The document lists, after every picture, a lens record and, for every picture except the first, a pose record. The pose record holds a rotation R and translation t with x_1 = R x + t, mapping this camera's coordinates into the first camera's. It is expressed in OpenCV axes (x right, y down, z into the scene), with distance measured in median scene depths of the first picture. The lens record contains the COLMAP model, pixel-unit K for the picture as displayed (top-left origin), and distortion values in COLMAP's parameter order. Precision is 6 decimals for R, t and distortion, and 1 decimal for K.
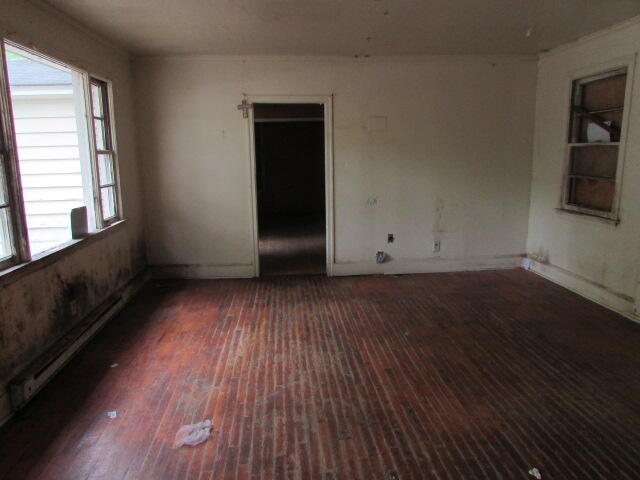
lens RADIAL K [[454.1, 0, 315.3], [0, 454.1, 240.8], [0, 0, 1]] dist [-0.034160, 0.003298]
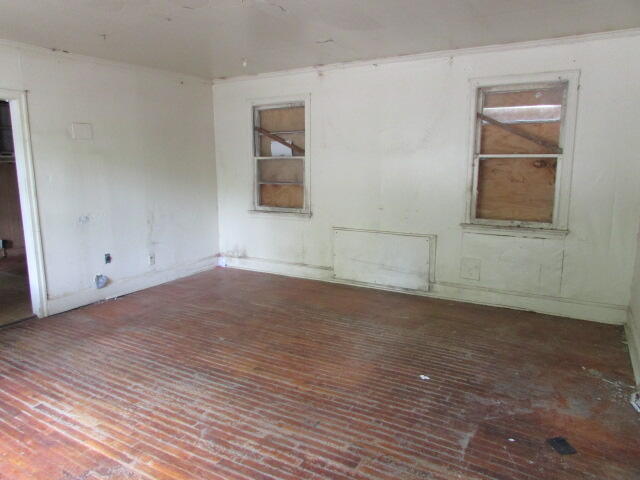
lens RADIAL K [[454.1, 0, 315.3], [0, 454.1, 240.8], [0, 0, 1]] dist [-0.034160, 0.003298]
pose [[0.564805, -0.125617, 0.815608, -0.451077], [0.152272, 0.987239, 0.046604, -0.026448], [-0.811054, 0.097872, 0.576725, 0.200064]]
